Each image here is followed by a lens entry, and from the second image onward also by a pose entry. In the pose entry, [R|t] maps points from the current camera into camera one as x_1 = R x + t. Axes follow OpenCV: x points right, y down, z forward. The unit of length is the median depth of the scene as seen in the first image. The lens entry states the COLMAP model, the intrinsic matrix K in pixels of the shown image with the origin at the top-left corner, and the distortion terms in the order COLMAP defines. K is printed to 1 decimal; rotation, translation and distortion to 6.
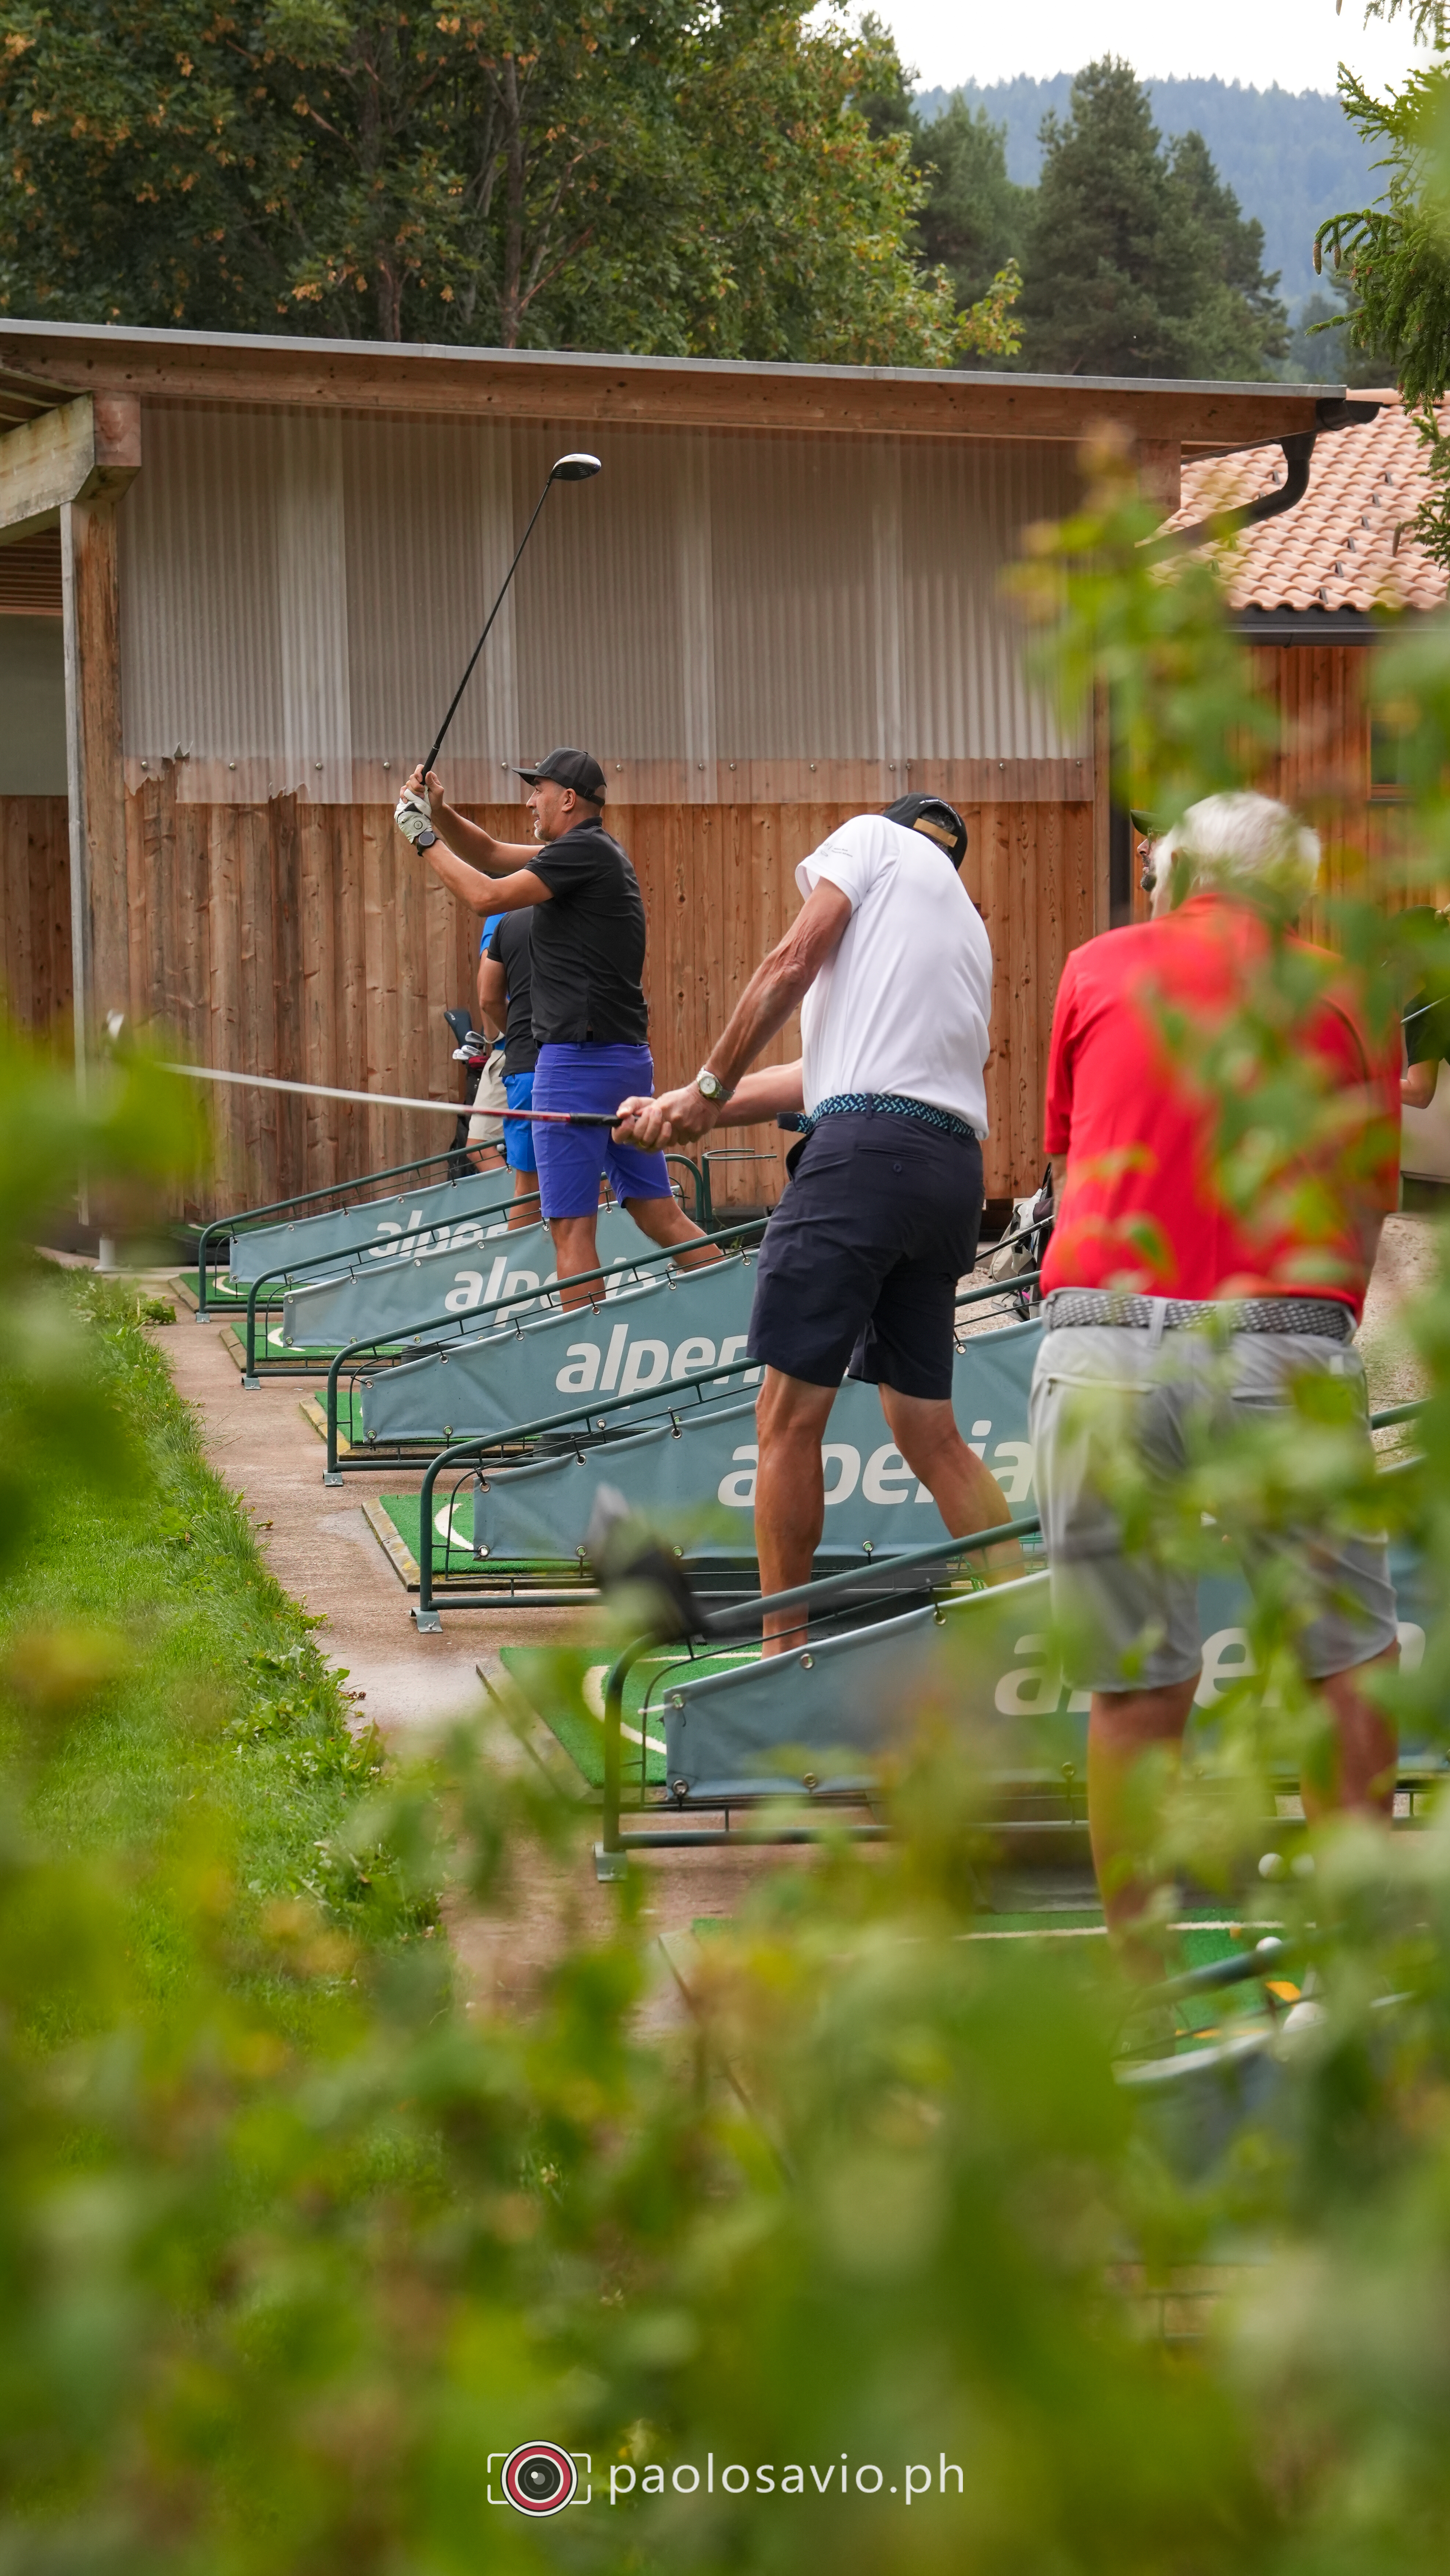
lens RADIAL K [[4918.5, 0, 722.8], [0, 4918.5, 1290.7], [0, 0, 1]] dist [0.276633, 0.000000]
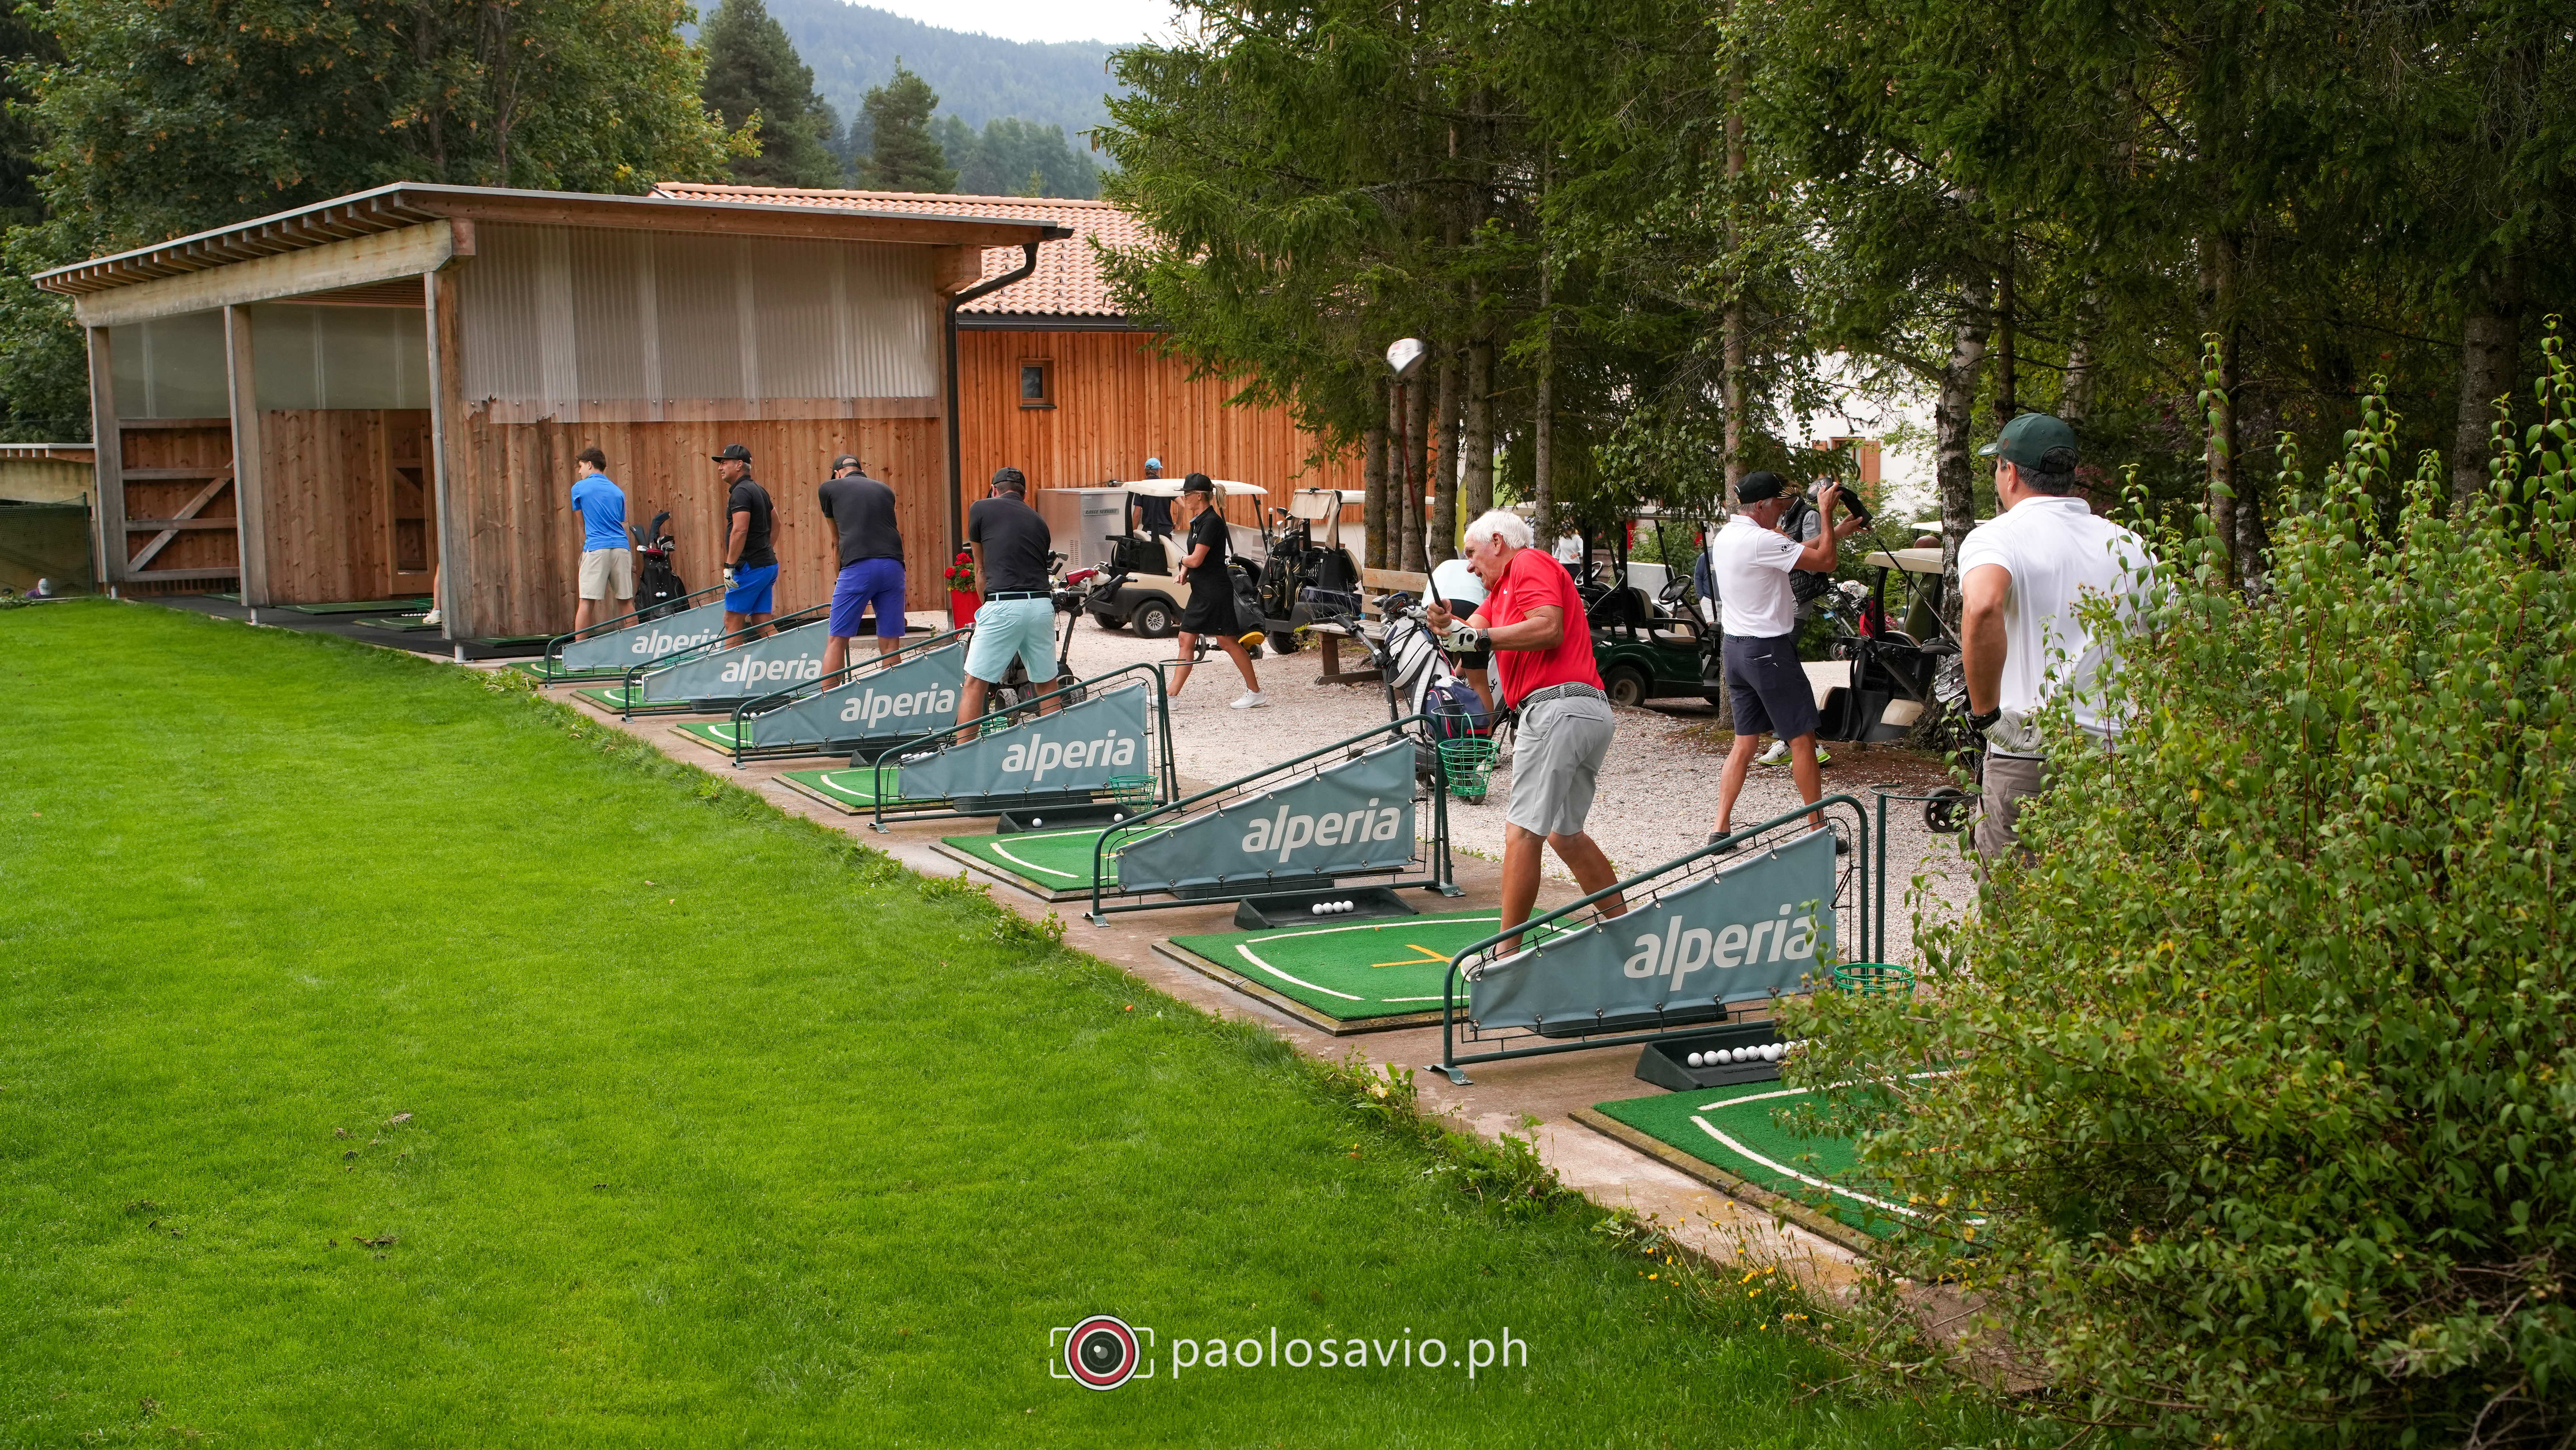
lens RADIAL K [[2761.2, 0, 1289.5], [0, 2761.2, 725.5], [0, 0, 1]] dist [-0.003437, 0.000000]
pose [[0.951573, -0.038520, 0.305000, -0.146110], [0.027499, 0.998807, 0.040351, -0.014120], [-0.306191, -0.030009, 0.951497, -0.142321]]
